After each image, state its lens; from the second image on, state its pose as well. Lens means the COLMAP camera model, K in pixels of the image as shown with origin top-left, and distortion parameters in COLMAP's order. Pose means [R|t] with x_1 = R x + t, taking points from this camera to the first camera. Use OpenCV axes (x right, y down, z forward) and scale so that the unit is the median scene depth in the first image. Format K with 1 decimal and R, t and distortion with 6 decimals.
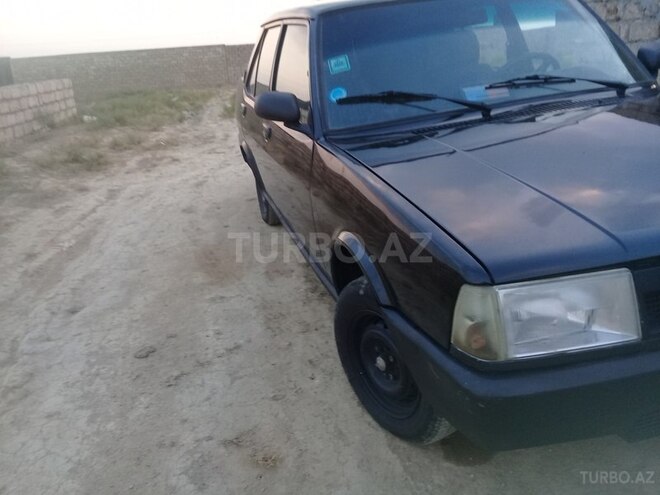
lens RADIAL K [[607.5, 0, 339.5], [0, 607.5, 248.3], [0, 0, 1]] dist [0.070696, -0.117159]
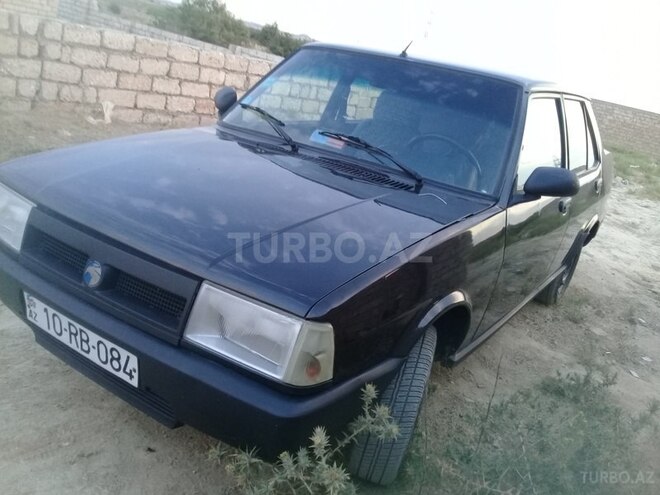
lens RADIAL K [[607.5, 0, 339.5], [0, 607.5, 248.3], [0, 0, 1]] dist [0.070696, -0.117159]
pose [[0.635439, 0.430365, -0.641095, 0.496885], [-0.475399, 0.872305, 0.114371, -0.101429], [0.608452, 0.232100, 0.758891, 0.094720]]
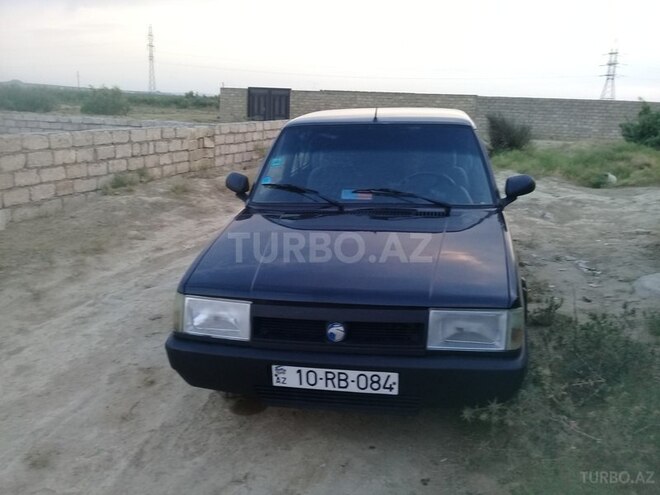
lens RADIAL K [[607.5, 0, 339.5], [0, 607.5, 248.3], [0, 0, 1]] dist [0.070696, -0.117159]
pose [[0.908002, 0.189346, -0.373738, 0.365173], [-0.214050, 0.976495, -0.025318, -0.037308], [0.360159, 0.102987, 0.927189, -0.178039]]
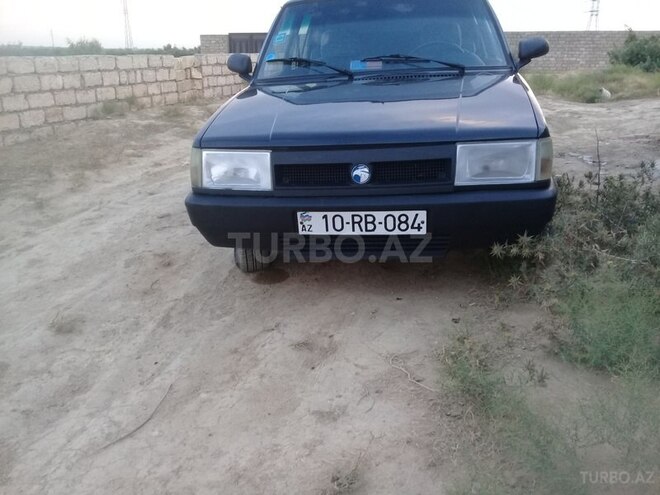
lens RADIAL K [[604.0, 0, 338.9], [0, 604.0, 246.3], [0, 0, 1]] dist [0.078682, -0.123260]
pose [[0.922247, 0.171567, -0.346446, 0.351134], [-0.165142, 0.985090, 0.048223, 0.051266], [0.349554, 0.012739, 0.936830, -0.168898]]
